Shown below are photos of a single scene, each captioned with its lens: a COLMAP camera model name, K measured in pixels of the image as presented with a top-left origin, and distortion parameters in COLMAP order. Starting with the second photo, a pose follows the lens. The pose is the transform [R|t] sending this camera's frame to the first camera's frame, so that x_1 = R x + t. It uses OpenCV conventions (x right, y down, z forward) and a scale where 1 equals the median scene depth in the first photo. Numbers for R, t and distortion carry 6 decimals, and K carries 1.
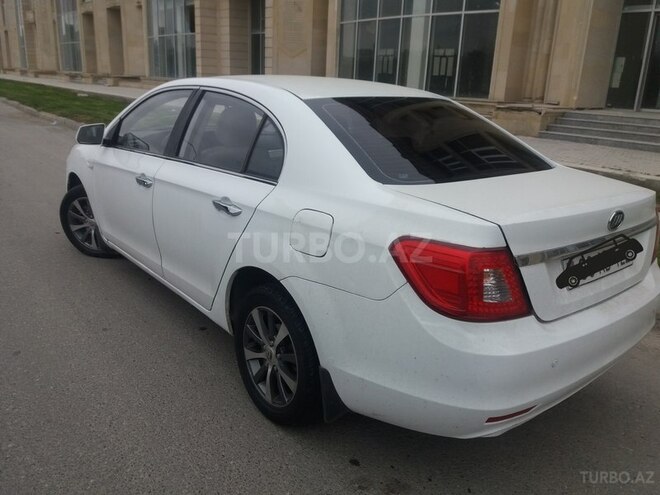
lens RADIAL K [[535.6, 0, 330.0], [0, 535.6, 248.0], [0, 0, 1]] dist [0.004739, 0.000131]
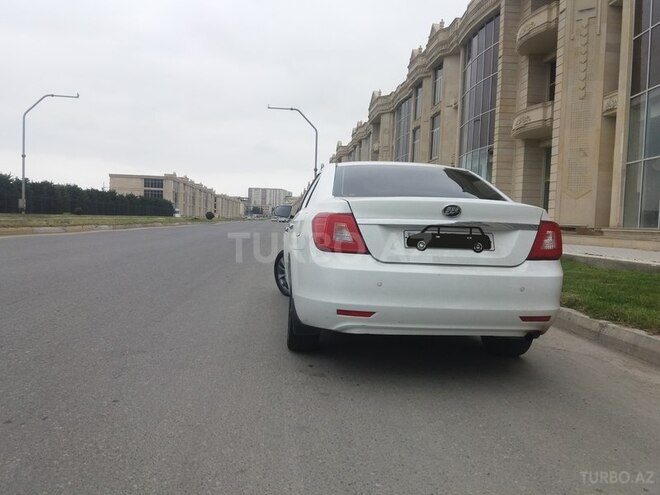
lens RADIAL K [[535.6, 0, 329.6], [0, 535.6, 246.9], [0, 0, 1]] dist [0.004739, 0.000131]
pose [[0.834123, 0.017003, -0.551316, 0.107347], [-0.169732, 0.958937, -0.227225, 0.045393], [0.524814, 0.283109, 0.802757, -0.040077]]
